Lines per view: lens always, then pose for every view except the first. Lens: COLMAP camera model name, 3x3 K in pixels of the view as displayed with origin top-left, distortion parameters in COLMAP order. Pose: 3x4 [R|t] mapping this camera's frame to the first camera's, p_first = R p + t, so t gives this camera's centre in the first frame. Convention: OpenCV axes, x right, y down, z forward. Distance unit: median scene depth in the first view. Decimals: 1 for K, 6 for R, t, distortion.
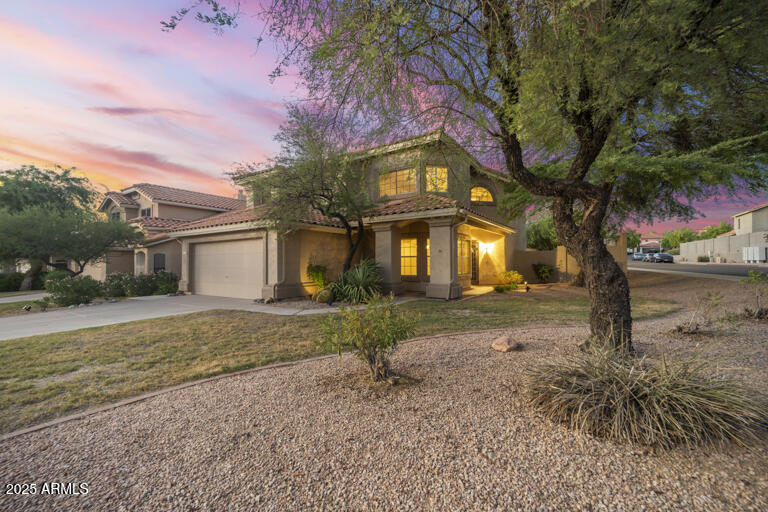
lens RADIAL K [[311.6, 0, 382.6], [0, 311.6, 262.3], [0, 0, 1]] dist [0.002149, 0.000185]
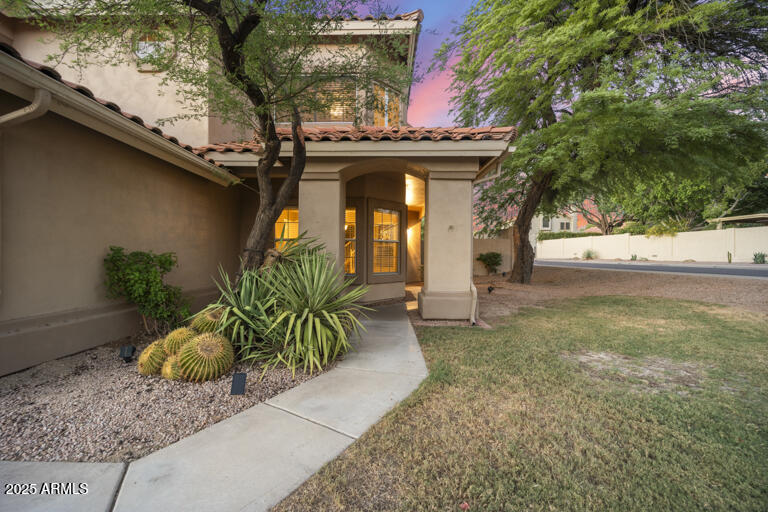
lens RADIAL K [[307.6, 0, 380.8], [0, 307.6, 259.6], [0, 0, 1]] dist [0.000795, -0.000064]
pose [[0.844108, 0.005940, 0.536141, -0.118986], [-0.011926, 0.999899, 0.007698, 0.009165], [-0.536041, -0.012892, 0.844093, 0.406595]]
